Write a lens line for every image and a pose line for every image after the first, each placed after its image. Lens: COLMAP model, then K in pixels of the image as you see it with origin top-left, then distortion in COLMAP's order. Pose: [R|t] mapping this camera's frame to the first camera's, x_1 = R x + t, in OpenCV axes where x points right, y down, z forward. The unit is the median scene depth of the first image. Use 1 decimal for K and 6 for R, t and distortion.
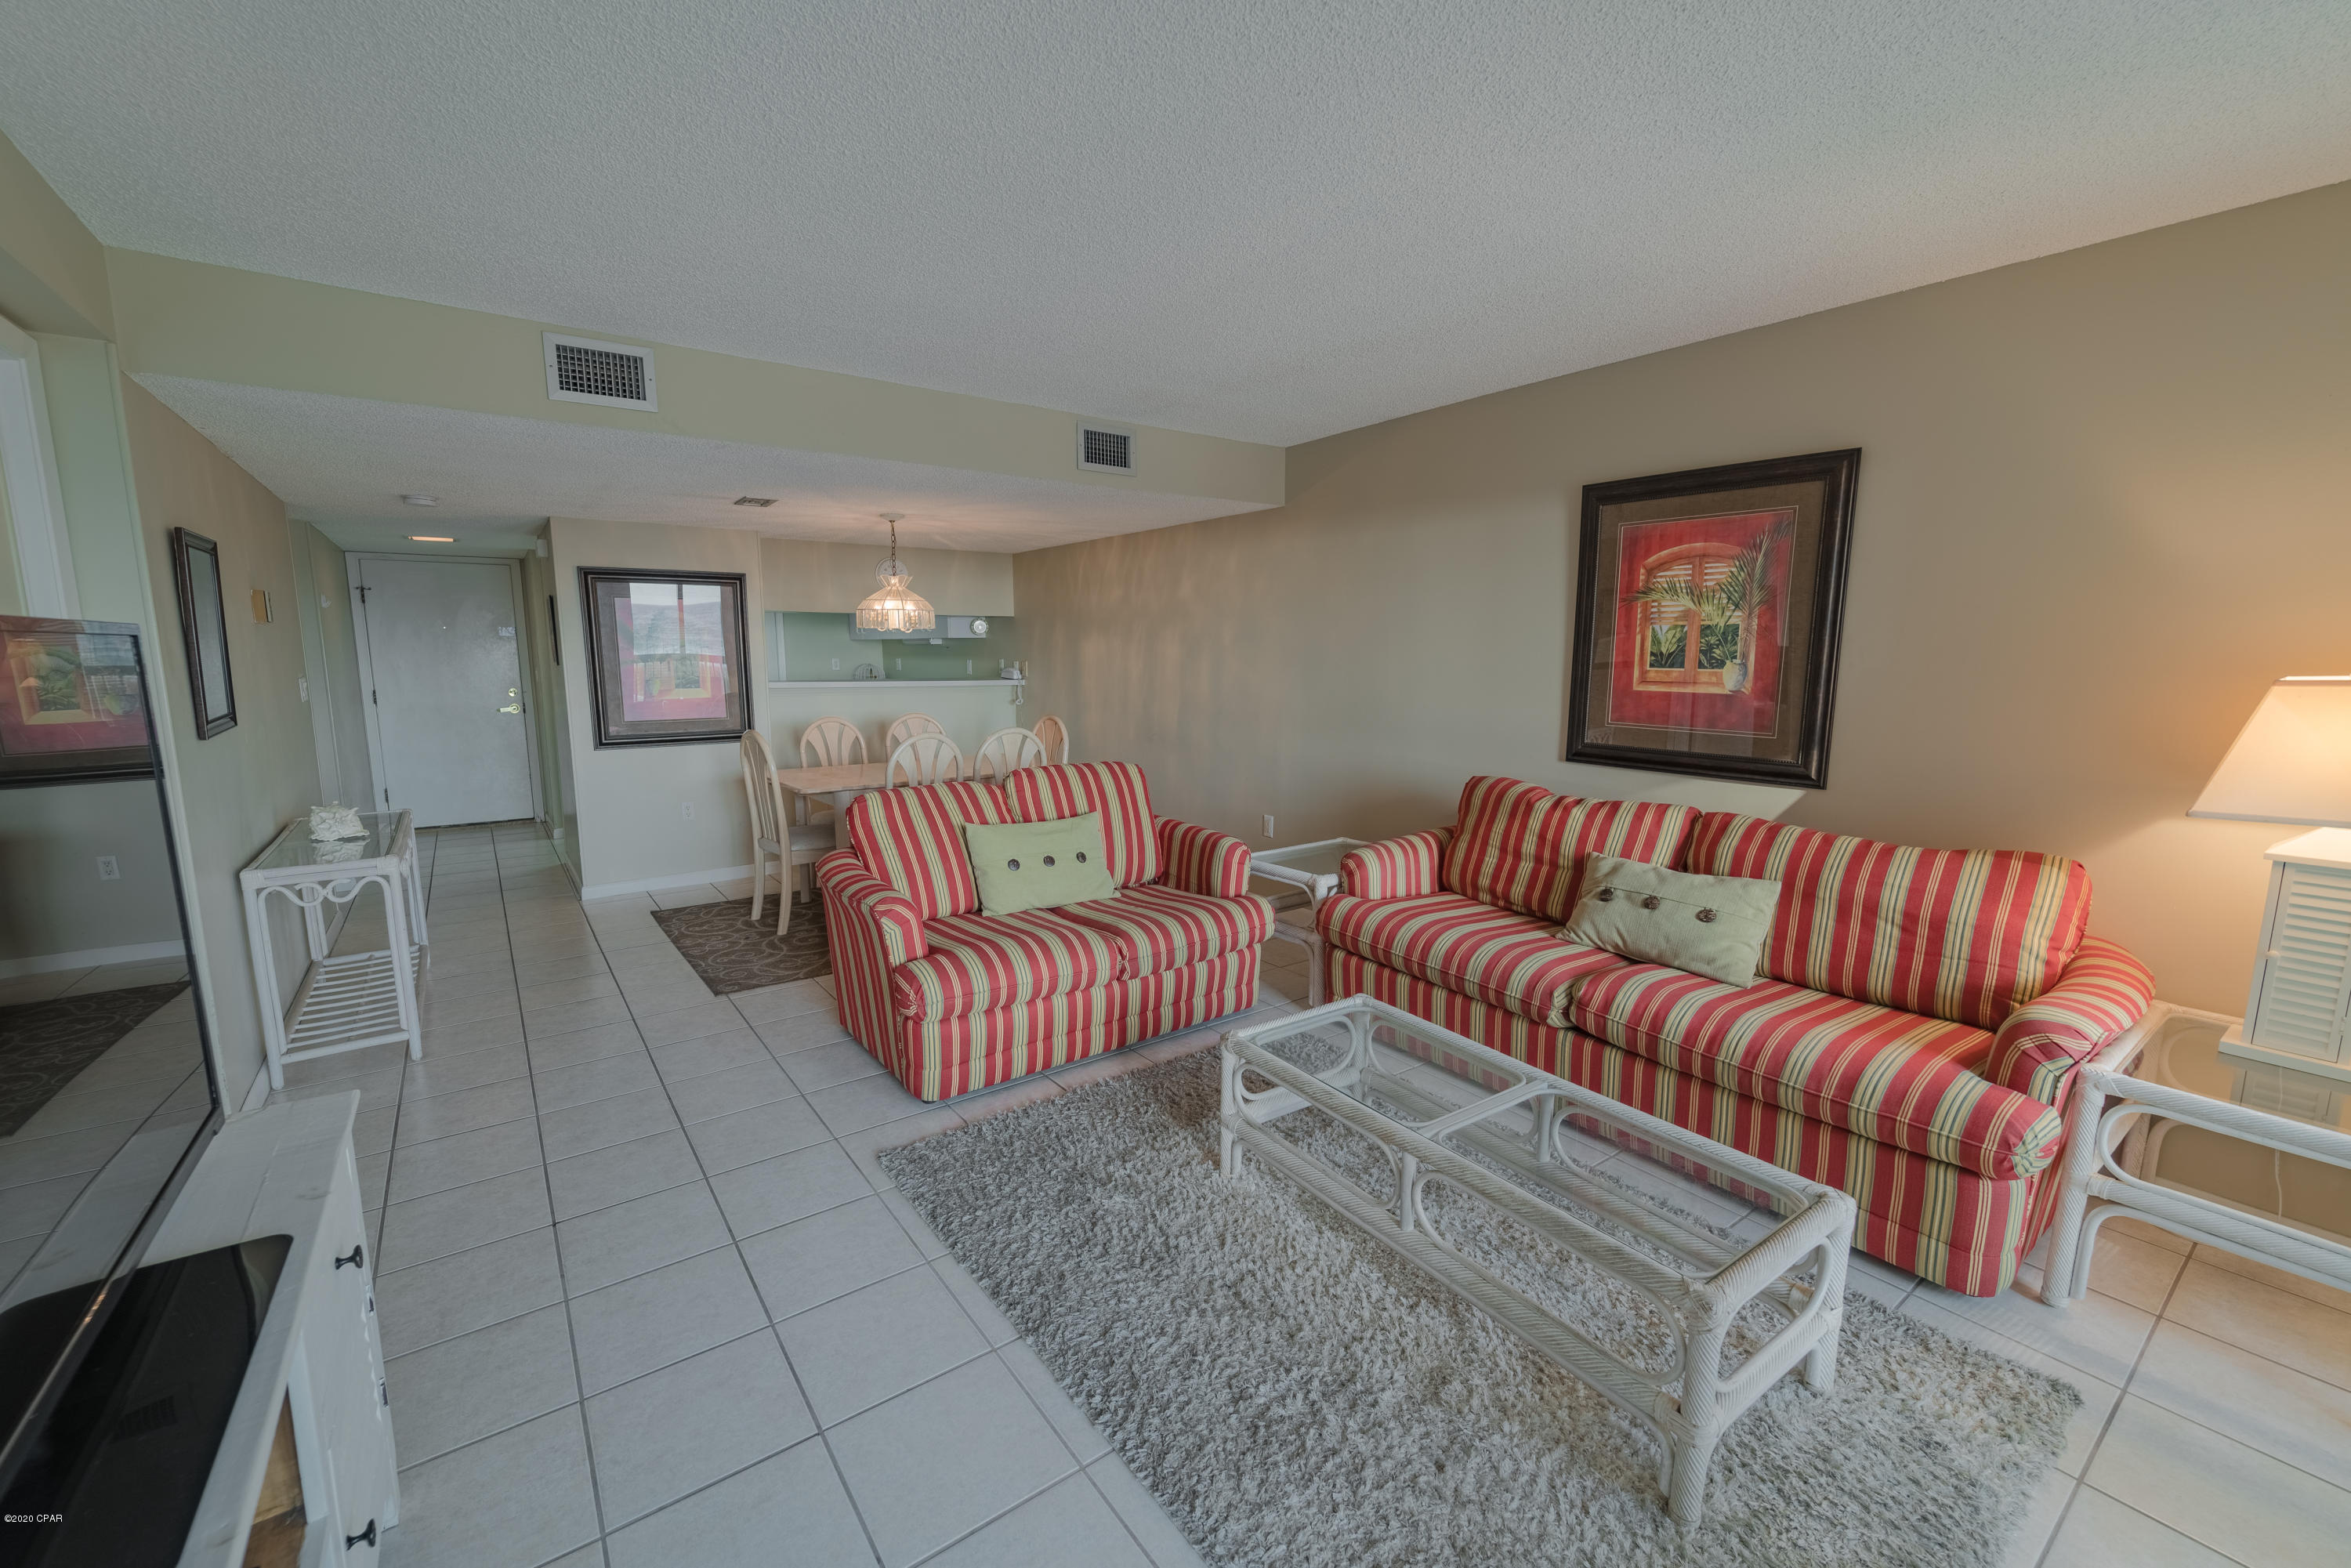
lens RADIAL K [[961.0, 0, 1166.8], [0, 961.0, 784.2], [0, 0, 1]] dist [0.001872, -0.001695]
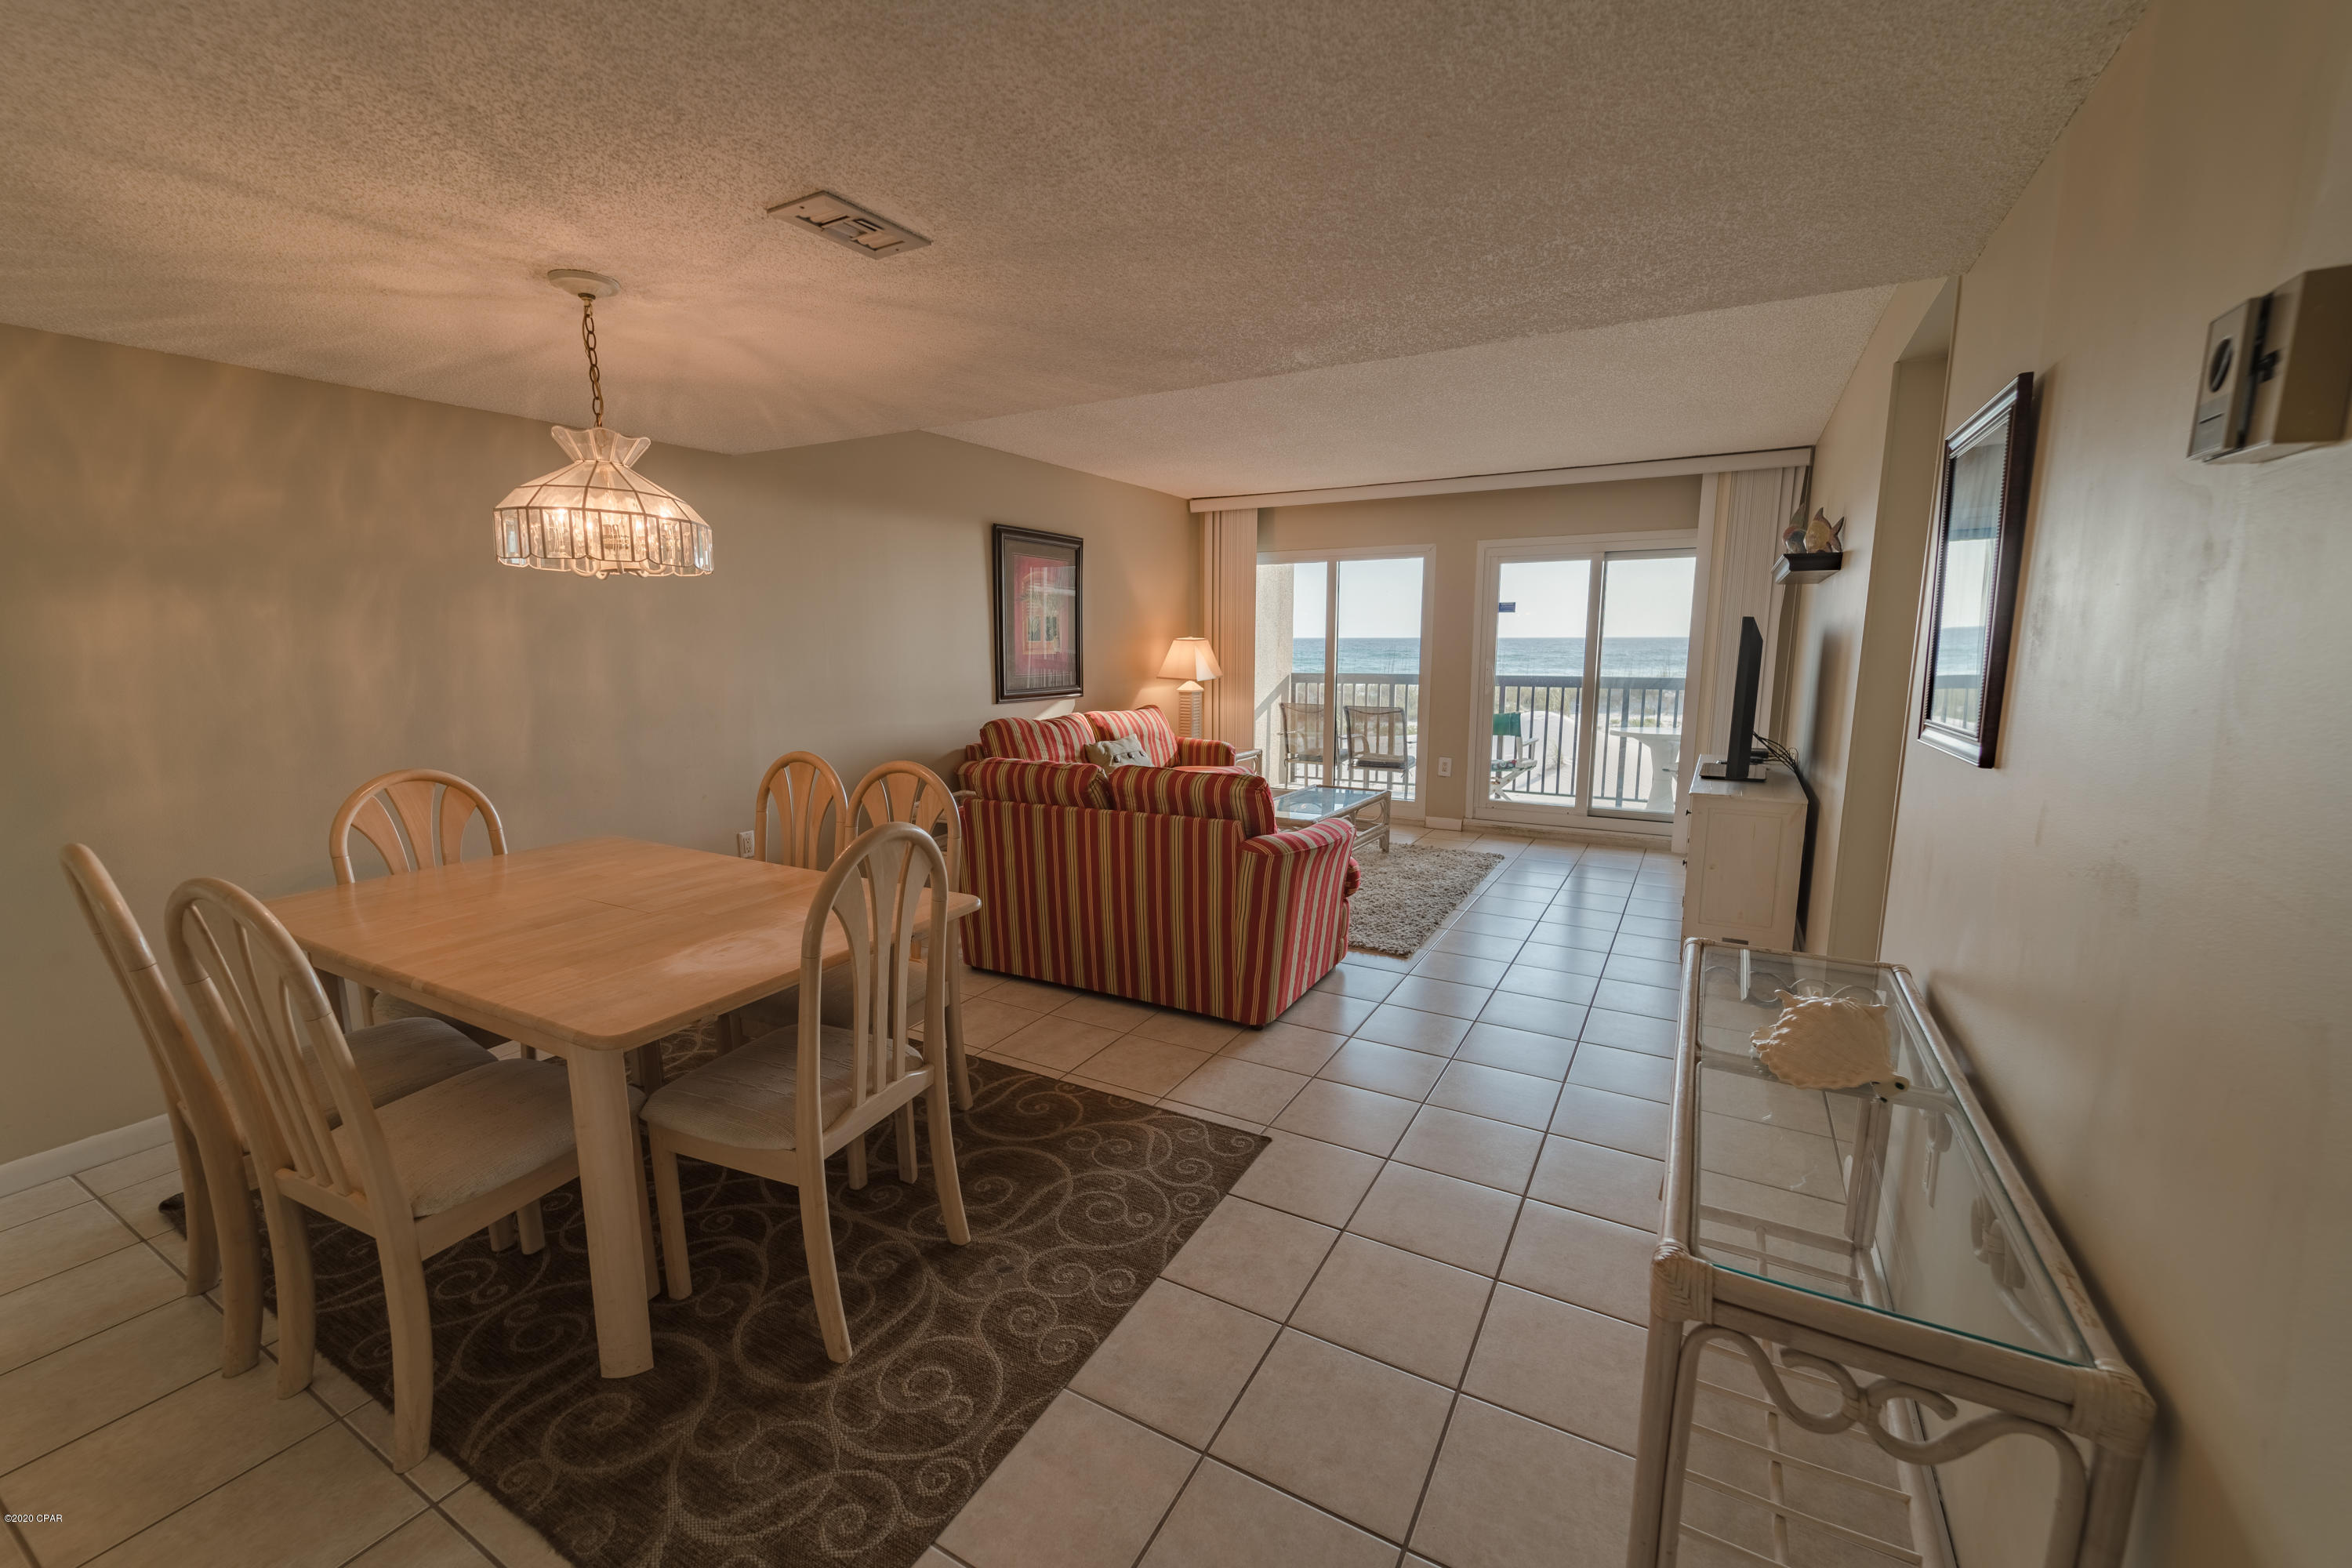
lens RADIAL K [[961.4, 0, 1174.4], [0, 961.4, 789.1], [0, 0, 1]] dist [0.001872, -0.001695]
pose [[-0.419216, -0.141091, 0.896856, -1.152826], [0.129009, 0.968569, 0.212675, -0.192319], [-0.898674, 0.204859, -0.387837, 1.453590]]
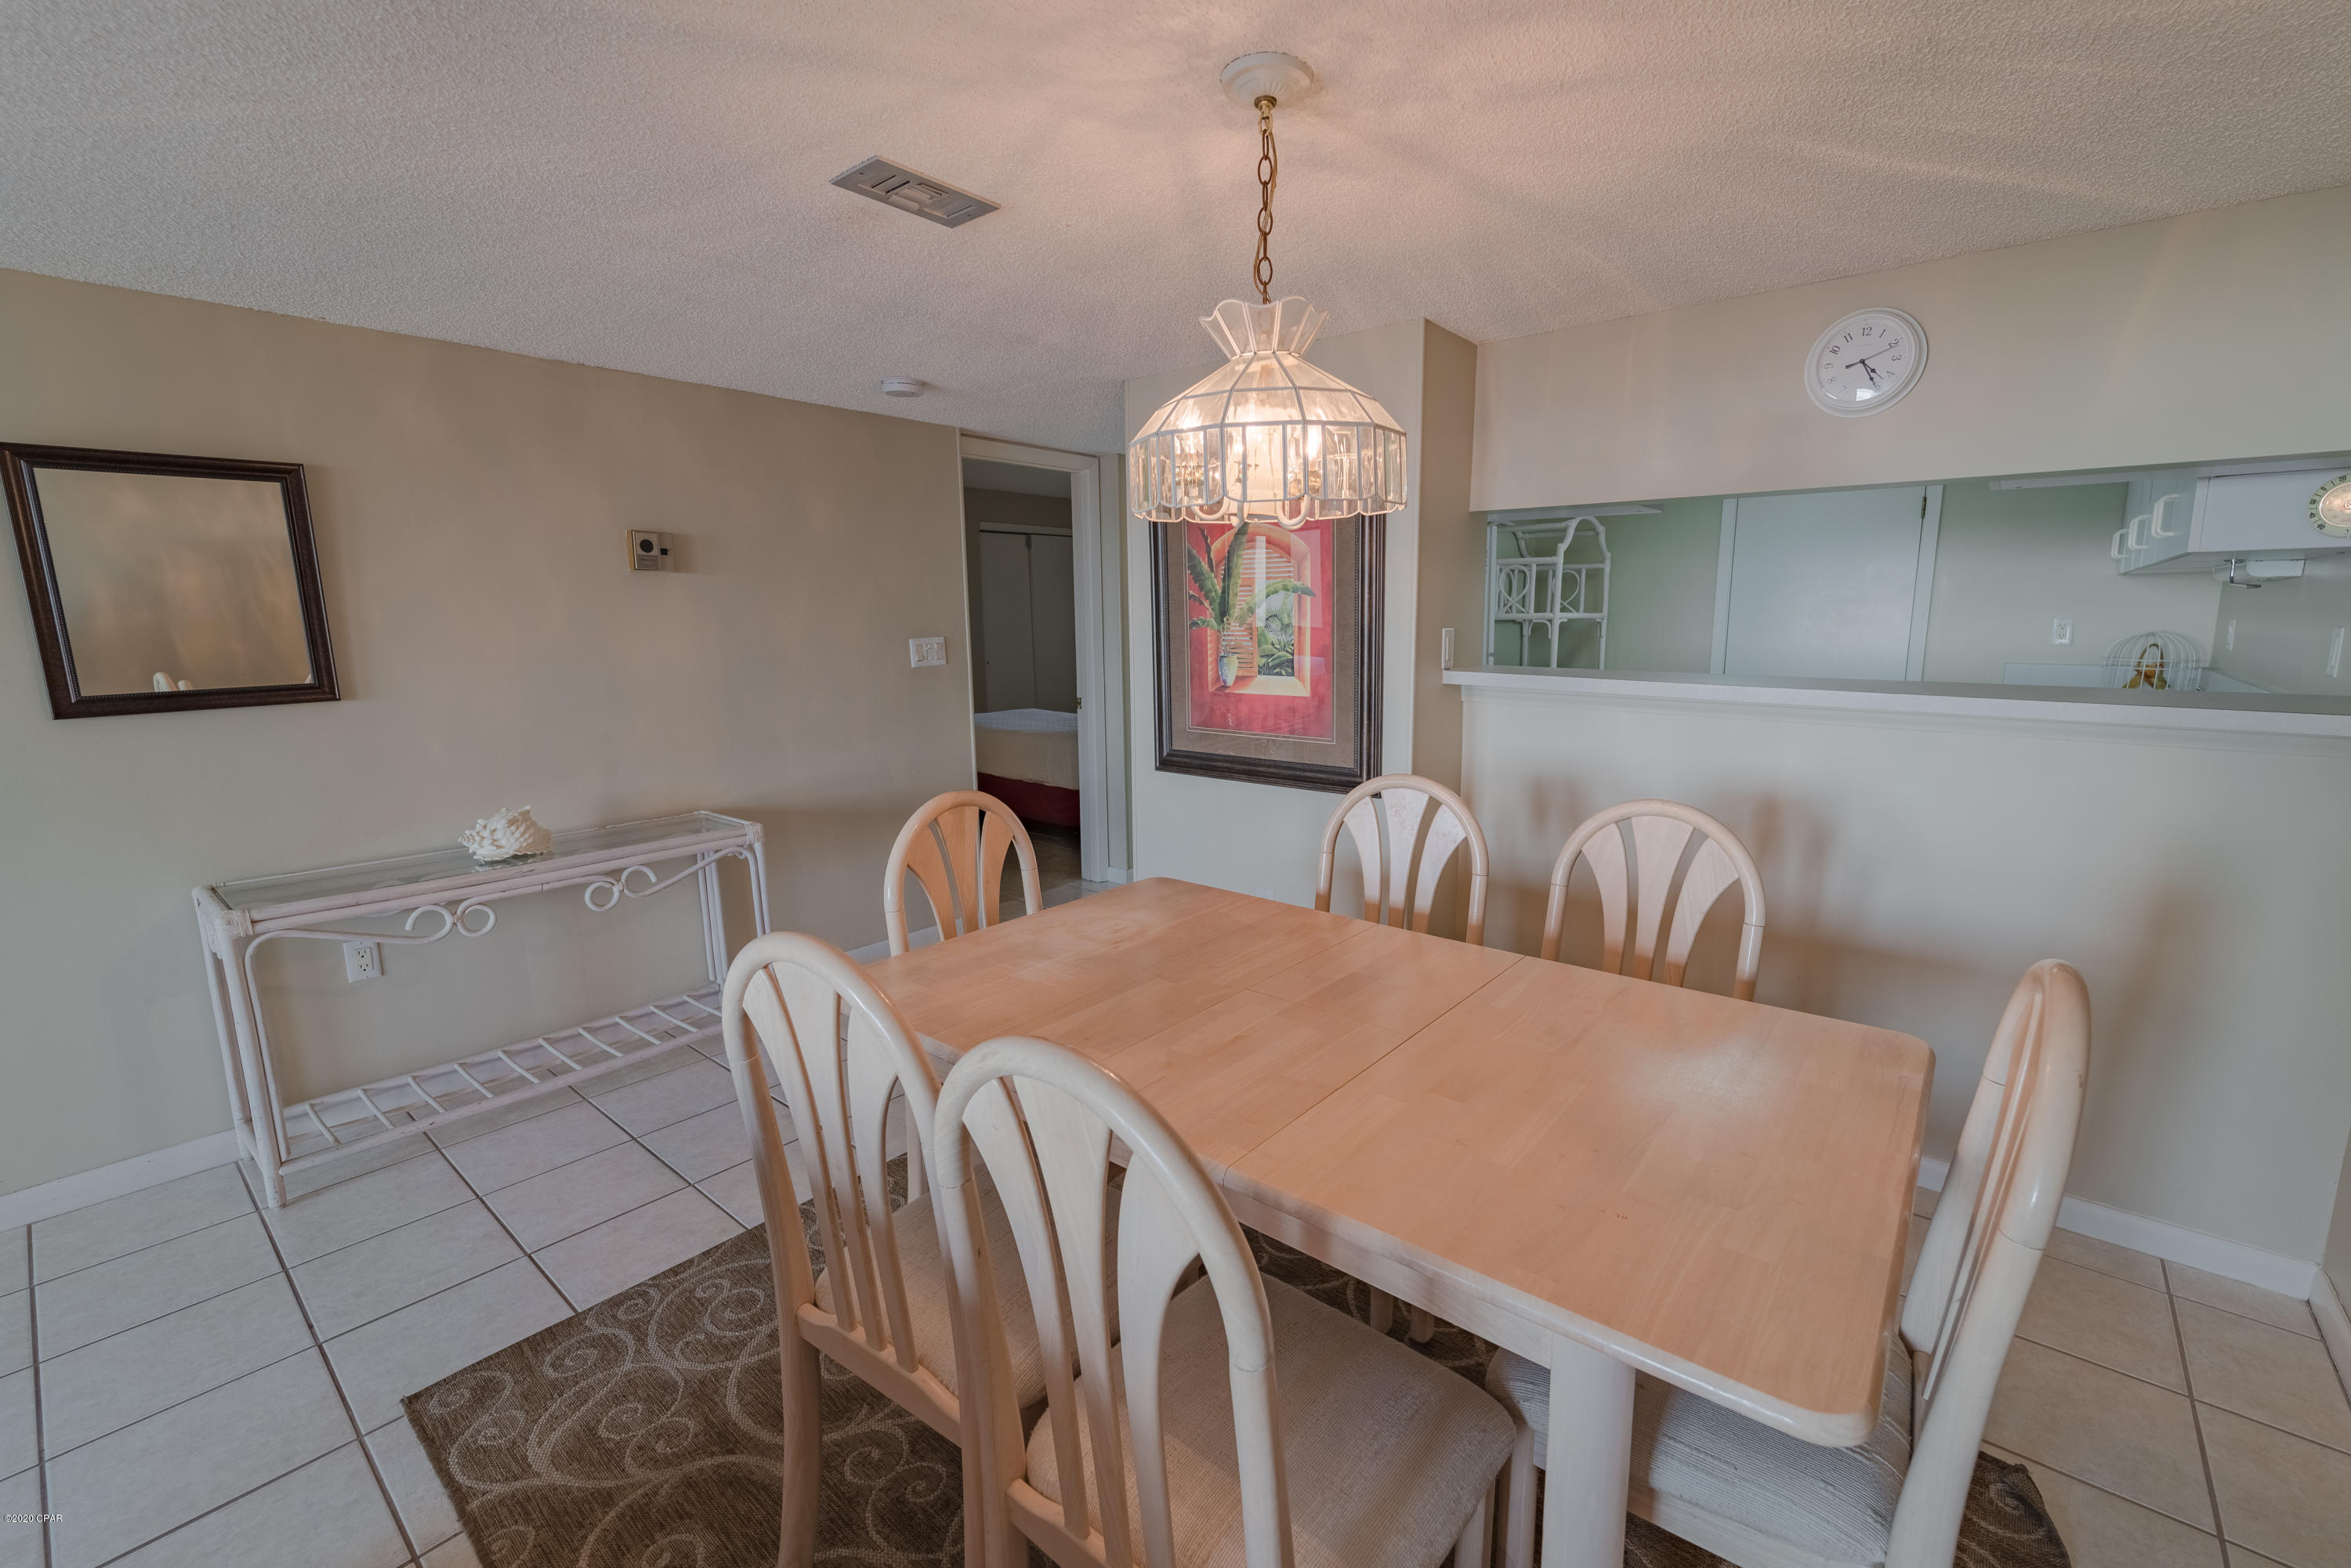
lens RADIAL K [[961.0, 0, 1175.2], [0, 961.0, 779.8], [0, 0, 1]] dist [0.001872, -0.001695]
pose [[0.243435, 0.164777, -0.955818, -0.017302], [-0.124918, 0.982583, 0.137576, -0.182681], [0.961839, 0.085908, 0.259778, 1.370253]]
